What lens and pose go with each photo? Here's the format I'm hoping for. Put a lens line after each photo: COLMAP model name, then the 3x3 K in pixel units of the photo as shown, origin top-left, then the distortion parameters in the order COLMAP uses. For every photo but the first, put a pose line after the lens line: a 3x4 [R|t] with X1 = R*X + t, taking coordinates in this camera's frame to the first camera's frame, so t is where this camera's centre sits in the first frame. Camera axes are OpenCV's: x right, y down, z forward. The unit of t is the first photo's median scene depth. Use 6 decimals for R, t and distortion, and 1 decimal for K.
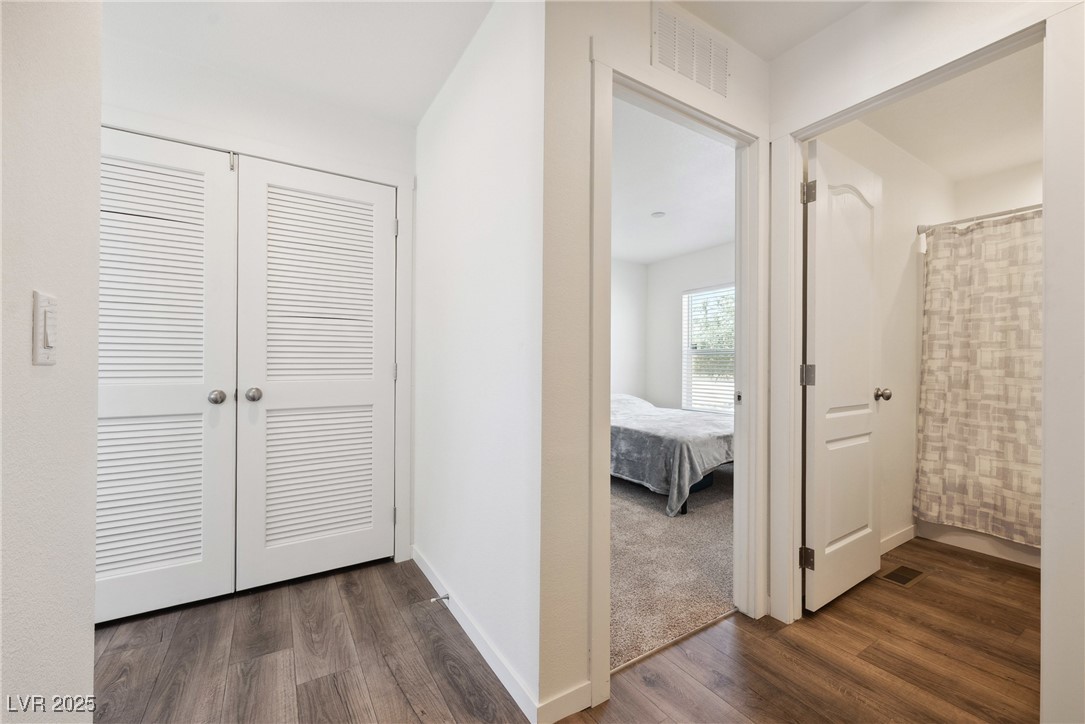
lens RADIAL K [[441.7, 0, 542.8], [0, 441.7, 358.8], [0, 0, 1]] dist [-0.001575, -0.000190]
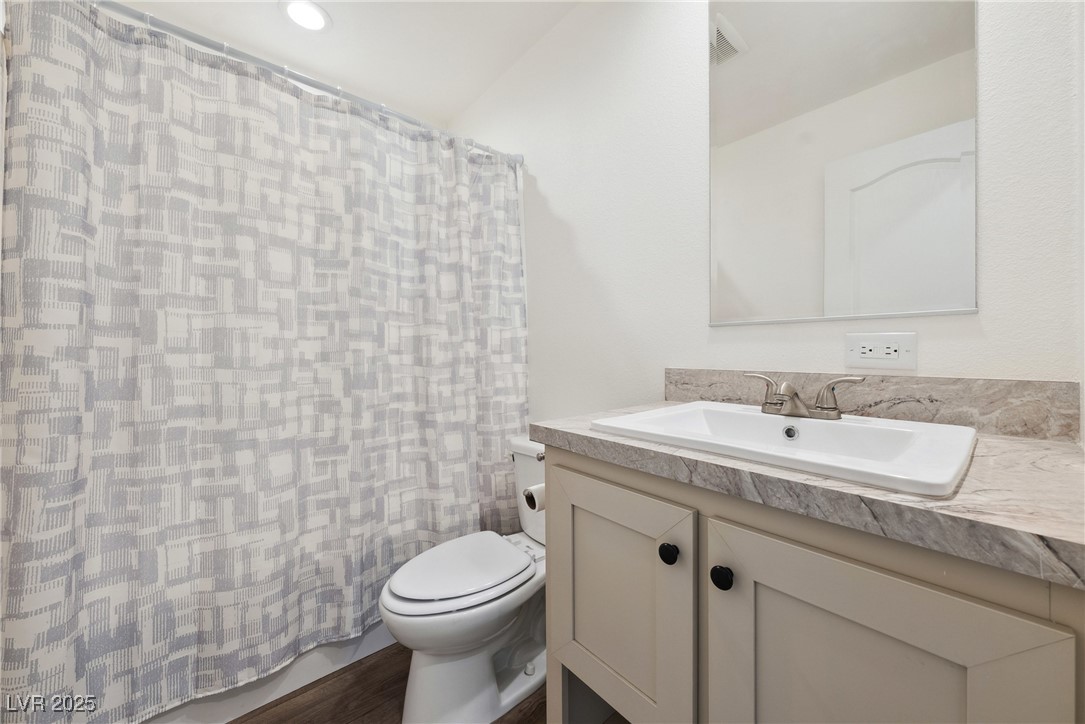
lens RADIAL K [[399.2, 0, 535.1], [0, 399.2, 356.3], [0, 0, 1]] dist [-0.001858, 0.000714]
pose [[-0.146674, -0.015209, 0.989068, 0.521319], [-0.008286, 0.999866, 0.014146, 0.017394], [-0.989150, -0.006120, -0.146780, 0.673433]]
